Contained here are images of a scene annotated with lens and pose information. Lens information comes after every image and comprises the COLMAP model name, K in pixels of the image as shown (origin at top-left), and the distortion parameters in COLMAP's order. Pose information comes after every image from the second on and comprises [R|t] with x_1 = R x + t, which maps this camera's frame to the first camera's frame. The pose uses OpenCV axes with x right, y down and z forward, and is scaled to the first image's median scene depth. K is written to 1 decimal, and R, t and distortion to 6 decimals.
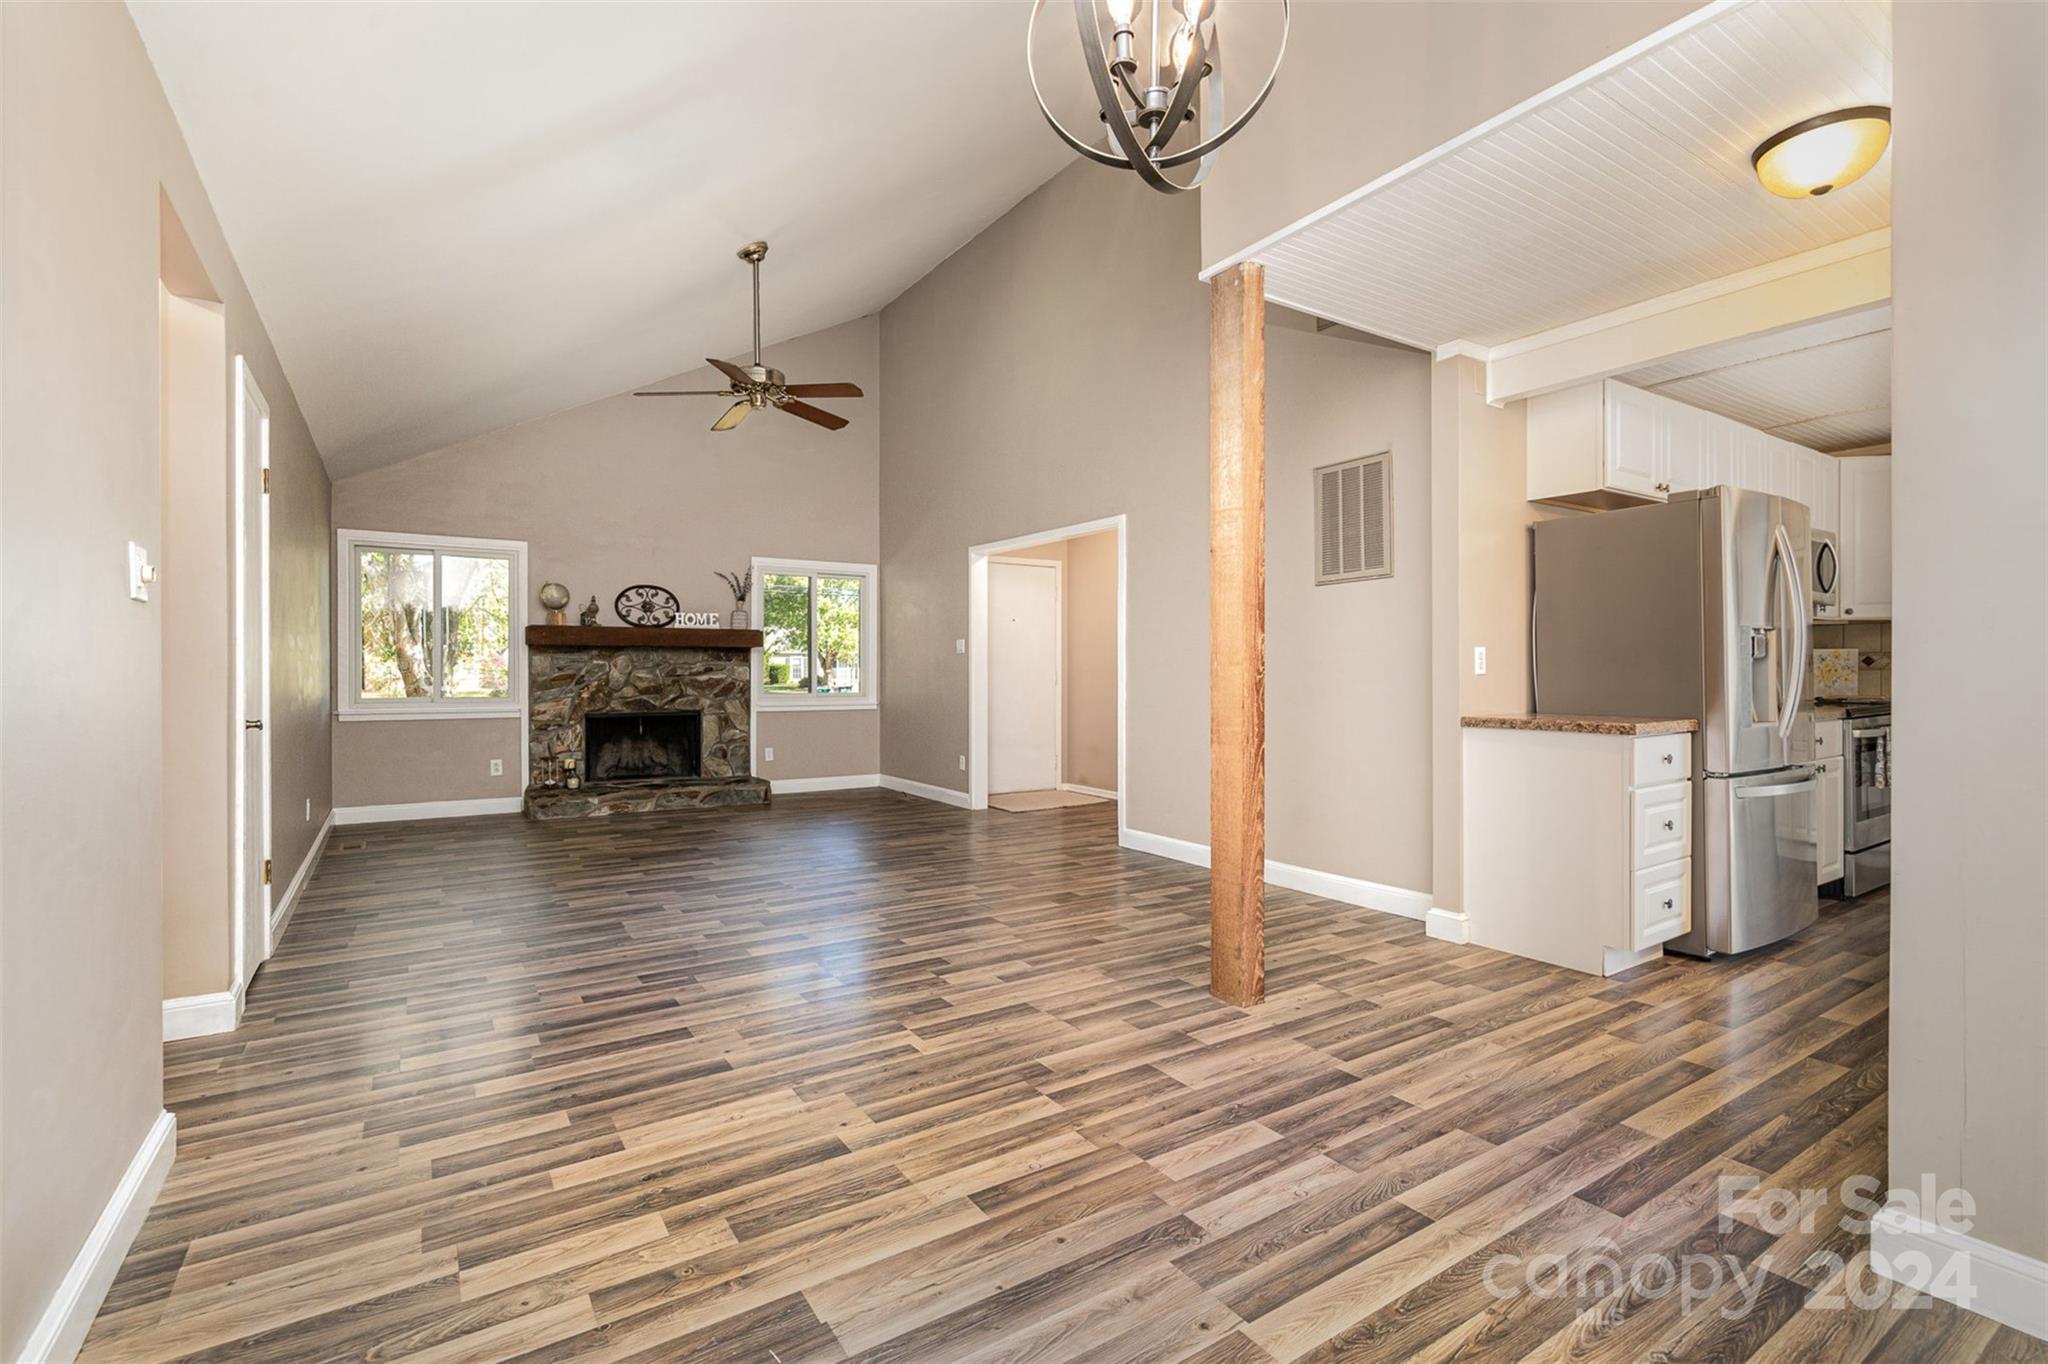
lens RADIAL K [[935.2, 0, 1024.6], [0, 935.2, 676.9], [0, 0, 1]] dist [0.013563, -0.000033]
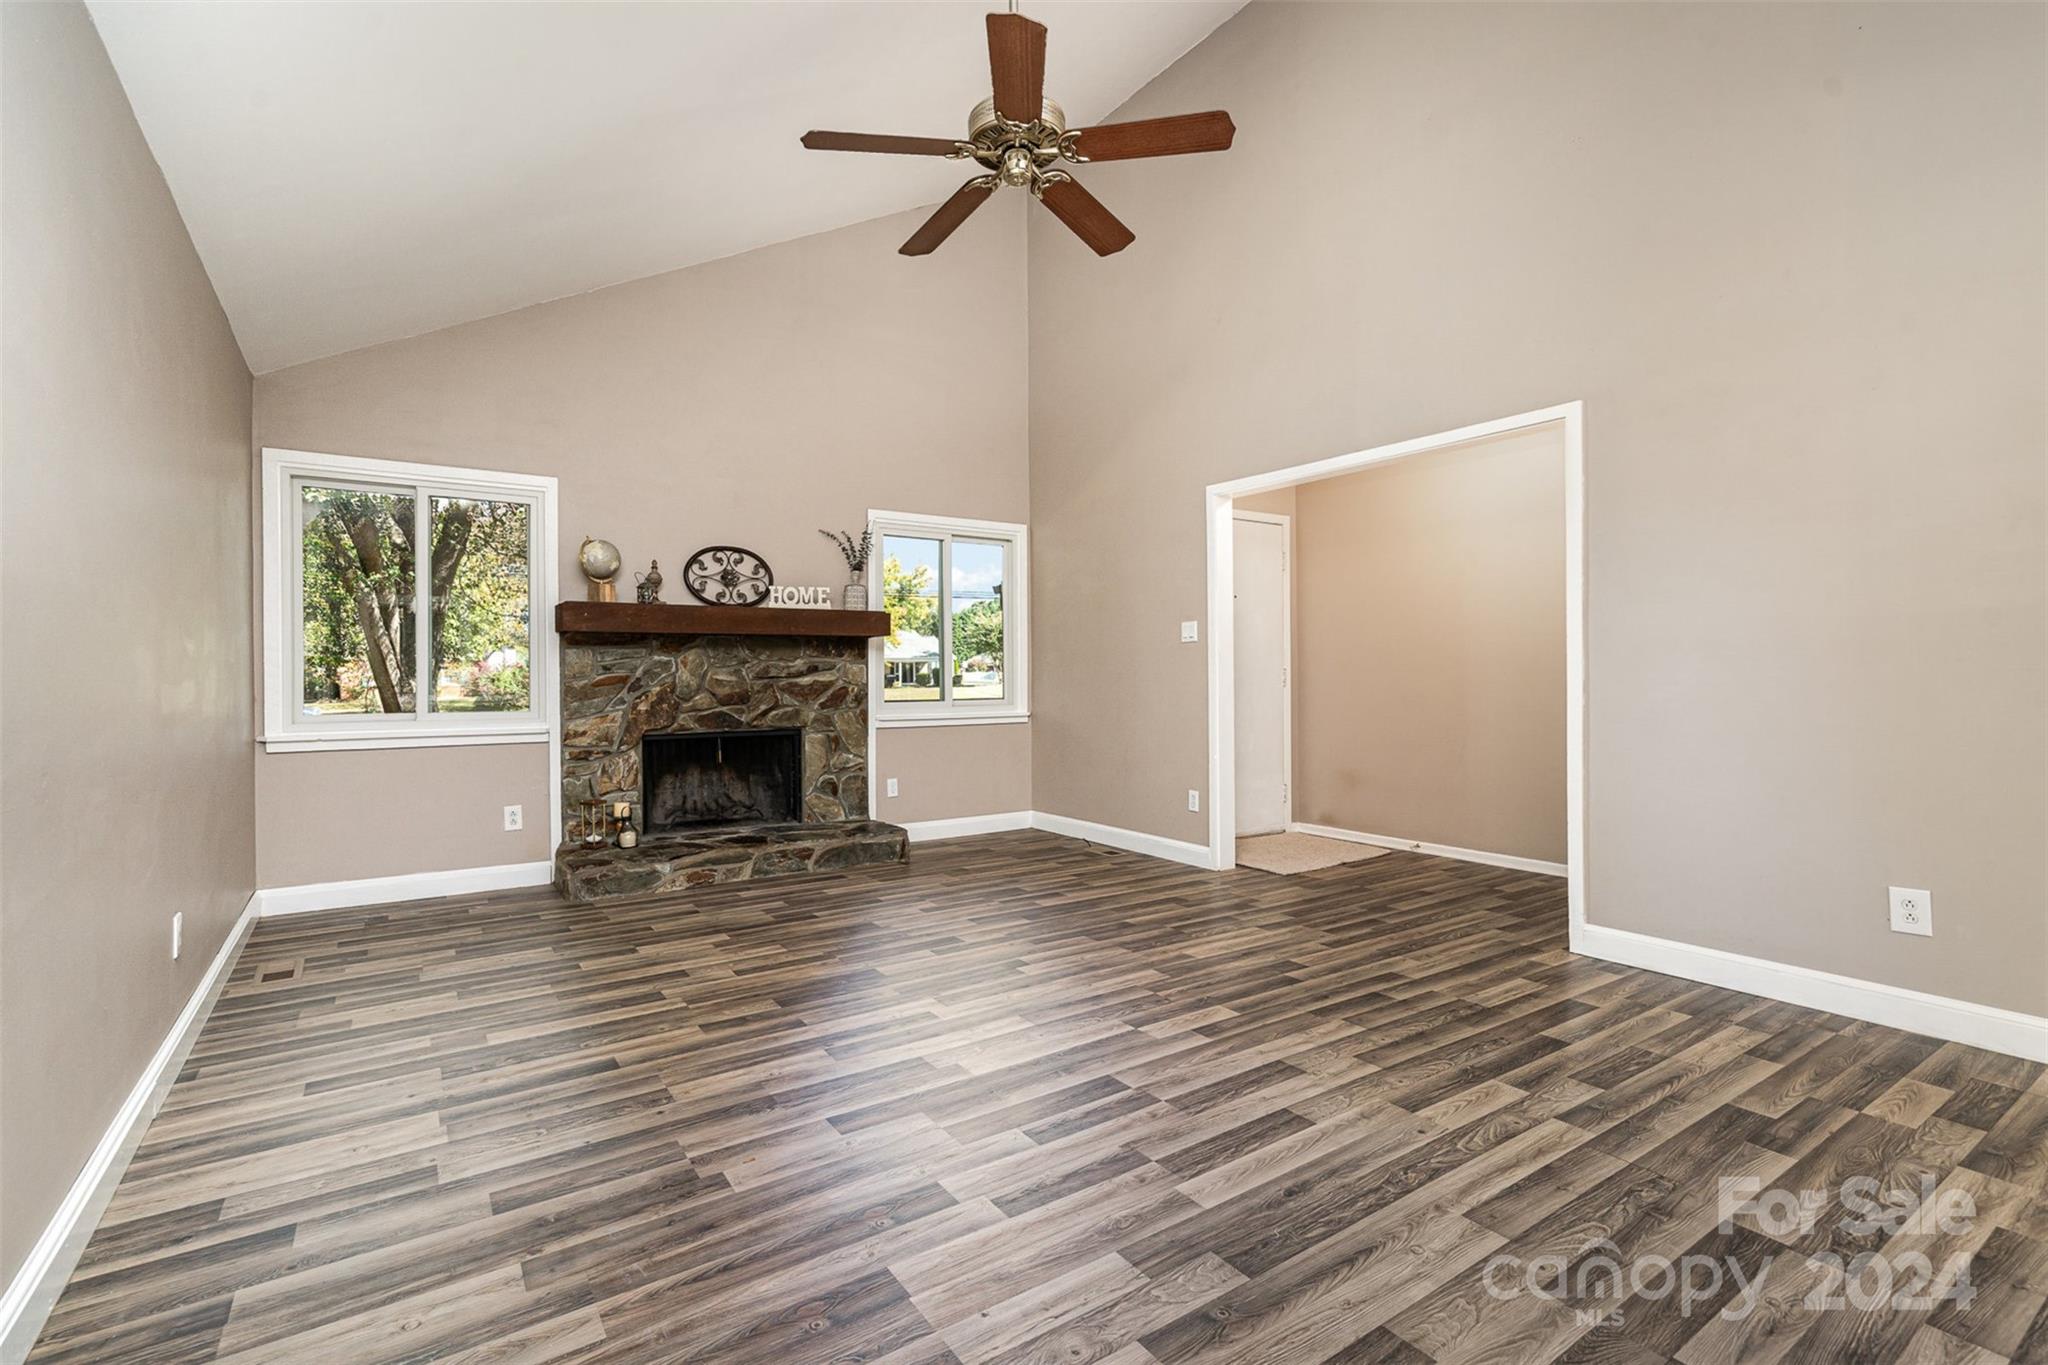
lens RADIAL K [[935.2, 0, 1023.4], [0, 935.2, 676.2], [0, 0, 1]] dist [0.013563, -0.000033]
pose [[0.999821, -0.007183, 0.017479, -0.198924], [0.007261, 0.999964, -0.004373, 0.002052], [-0.017447, 0.004500, 0.999838, 0.308732]]
